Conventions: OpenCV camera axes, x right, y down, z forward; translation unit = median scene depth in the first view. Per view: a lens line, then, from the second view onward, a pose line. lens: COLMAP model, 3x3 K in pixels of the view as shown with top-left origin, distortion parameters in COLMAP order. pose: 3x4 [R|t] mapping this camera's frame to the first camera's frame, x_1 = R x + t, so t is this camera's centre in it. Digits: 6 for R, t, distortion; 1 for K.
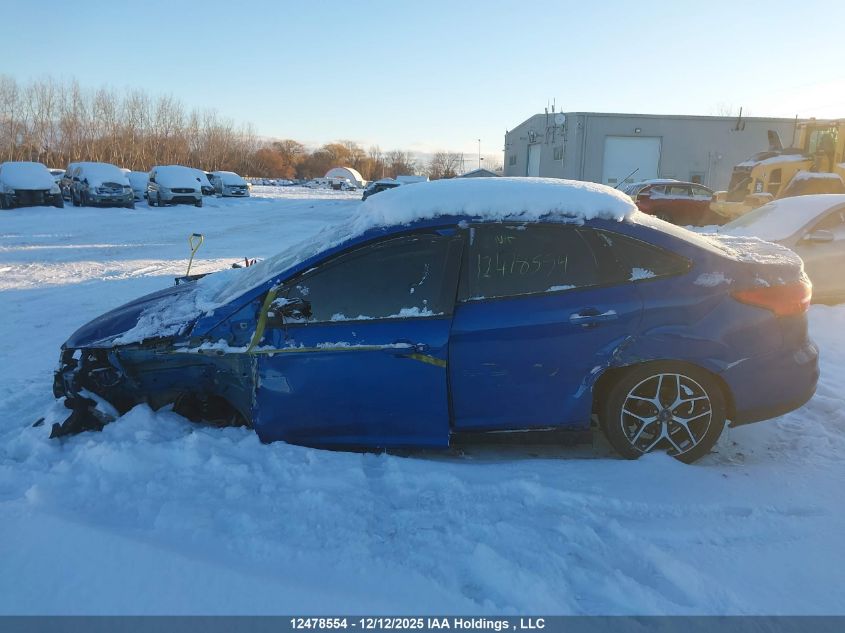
lens RADIAL K [[655.8, 0, 422.5], [0, 655.8, 316.5], [0, 0, 1]] dist [0.082833, -0.139555]
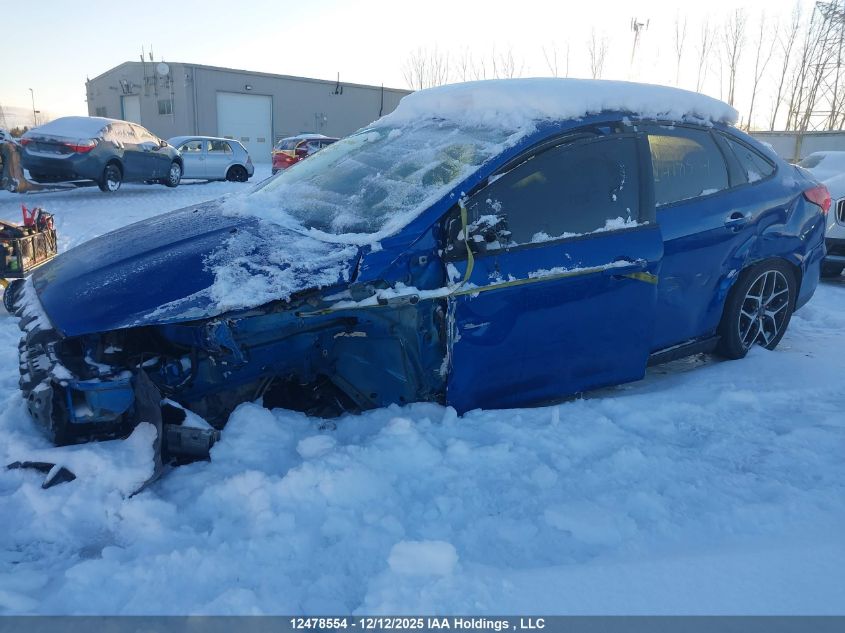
lens RADIAL K [[655.8, 0, 422.5], [0, 655.8, 316.5], [0, 0, 1]] dist [0.082833, -0.139555]
pose [[0.816894, -0.127219, 0.562582, -0.681080], [0.098108, 0.991806, 0.081824, 0.016583], [-0.568382, -0.011648, 0.822682, 0.429301]]
